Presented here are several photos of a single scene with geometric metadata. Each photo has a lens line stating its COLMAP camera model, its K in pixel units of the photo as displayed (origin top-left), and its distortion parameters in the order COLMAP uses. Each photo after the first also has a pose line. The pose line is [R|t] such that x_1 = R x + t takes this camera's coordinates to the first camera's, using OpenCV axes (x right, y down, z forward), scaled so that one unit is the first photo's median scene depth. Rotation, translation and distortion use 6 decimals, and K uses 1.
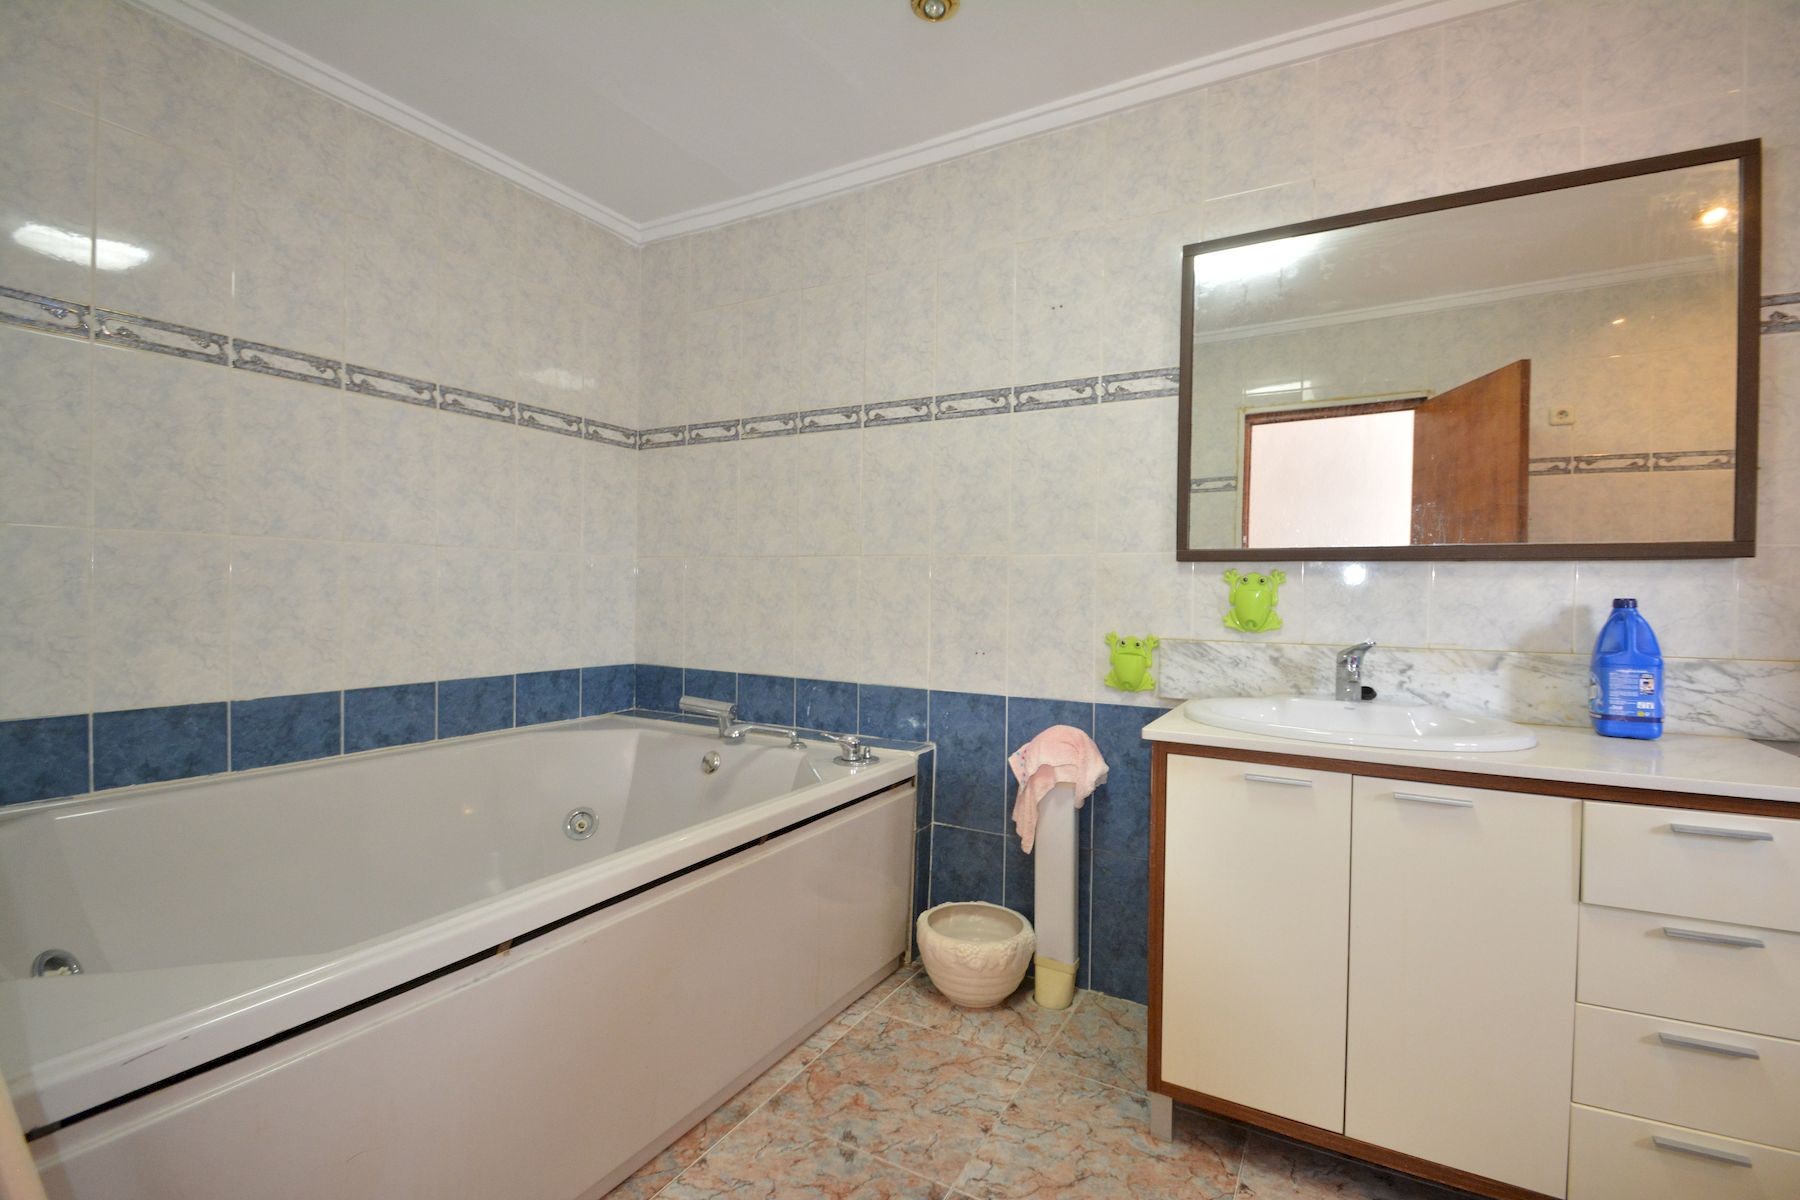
lens RADIAL K [[790.1, 0, 906.2], [0, 790.1, 604.1], [0, 0, 1]] dist [0.006365, -0.012036]
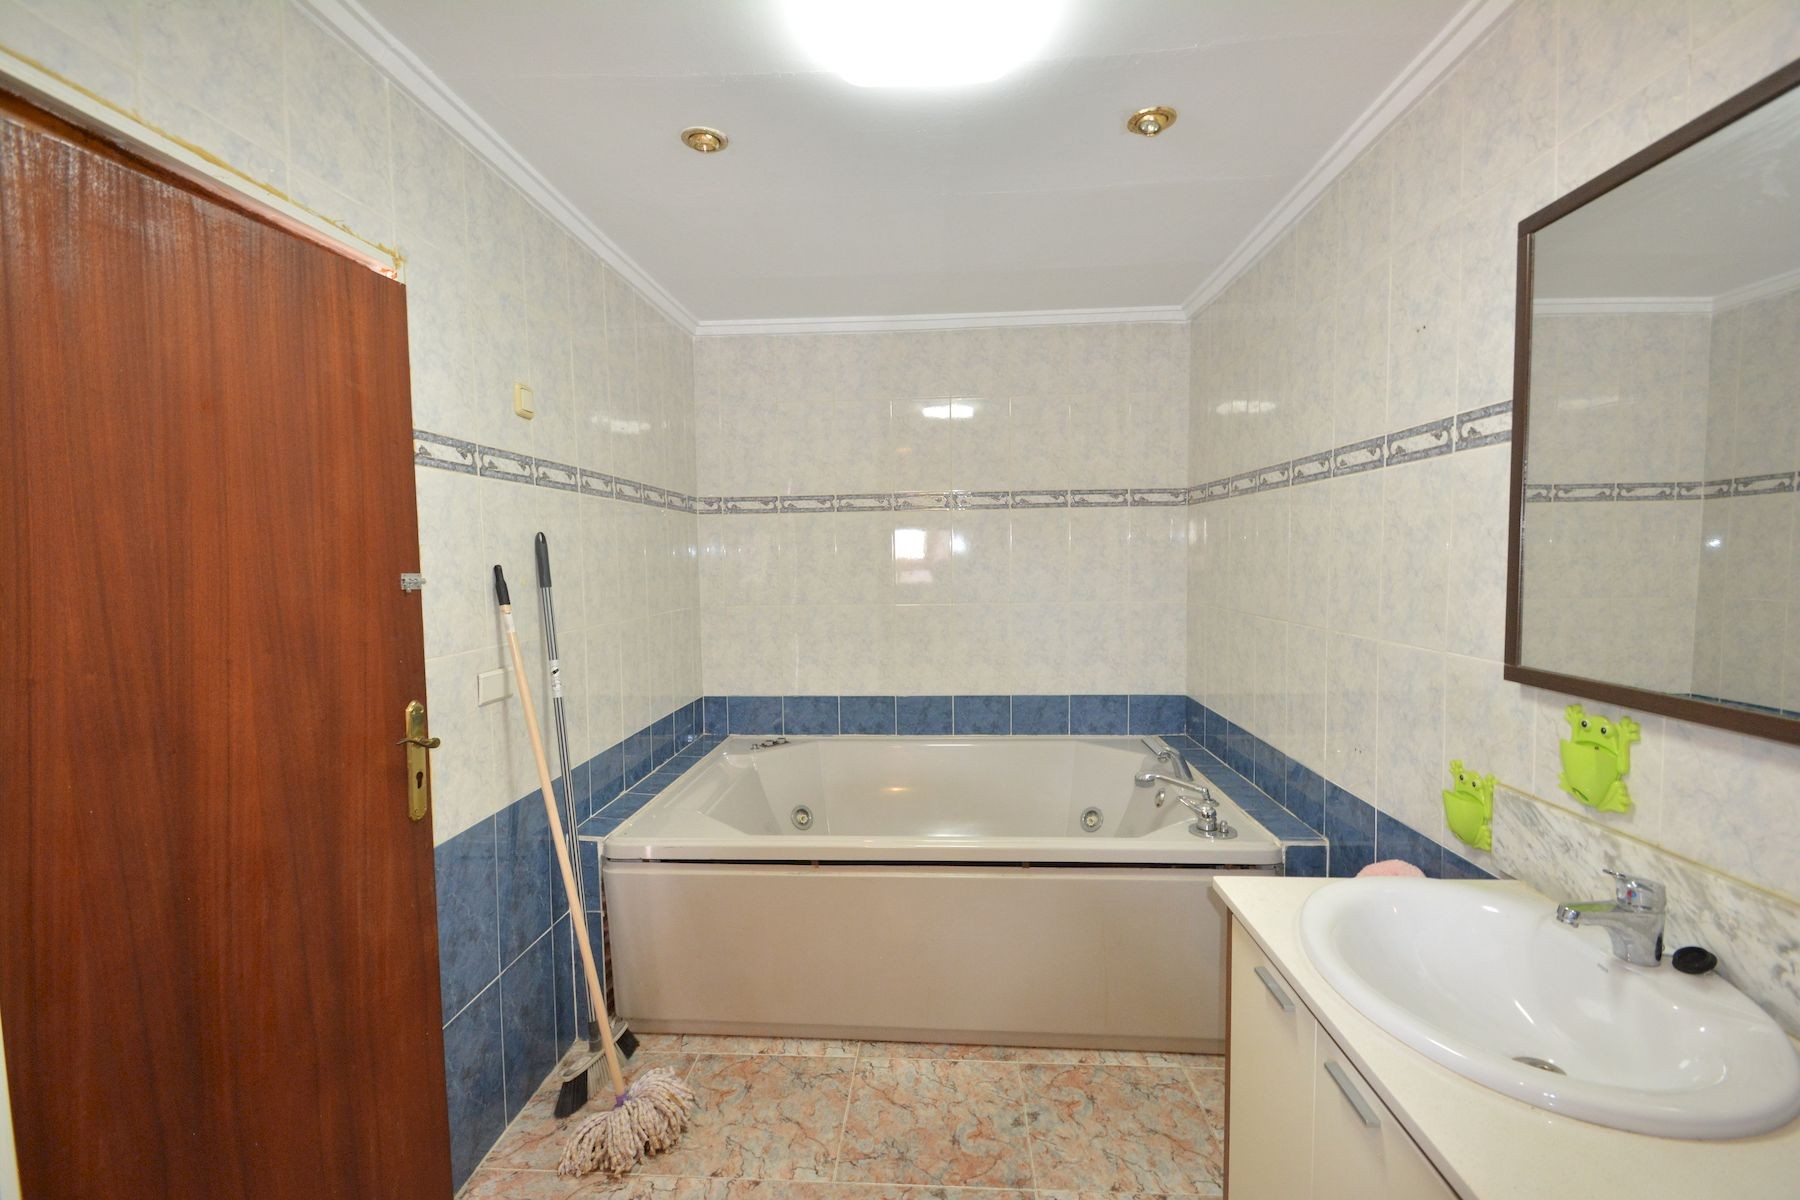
lens RADIAL K [[790.1, 0, 890.5], [0, 790.1, 600.8], [0, 0, 1]] dist [0.006365, -0.012036]
pose [[0.429487, 0.028490, -0.902623, 0.702309], [0.006303, 0.999383, 0.034543, -0.144453], [0.903051, -0.020525, 0.429043, 0.197885]]
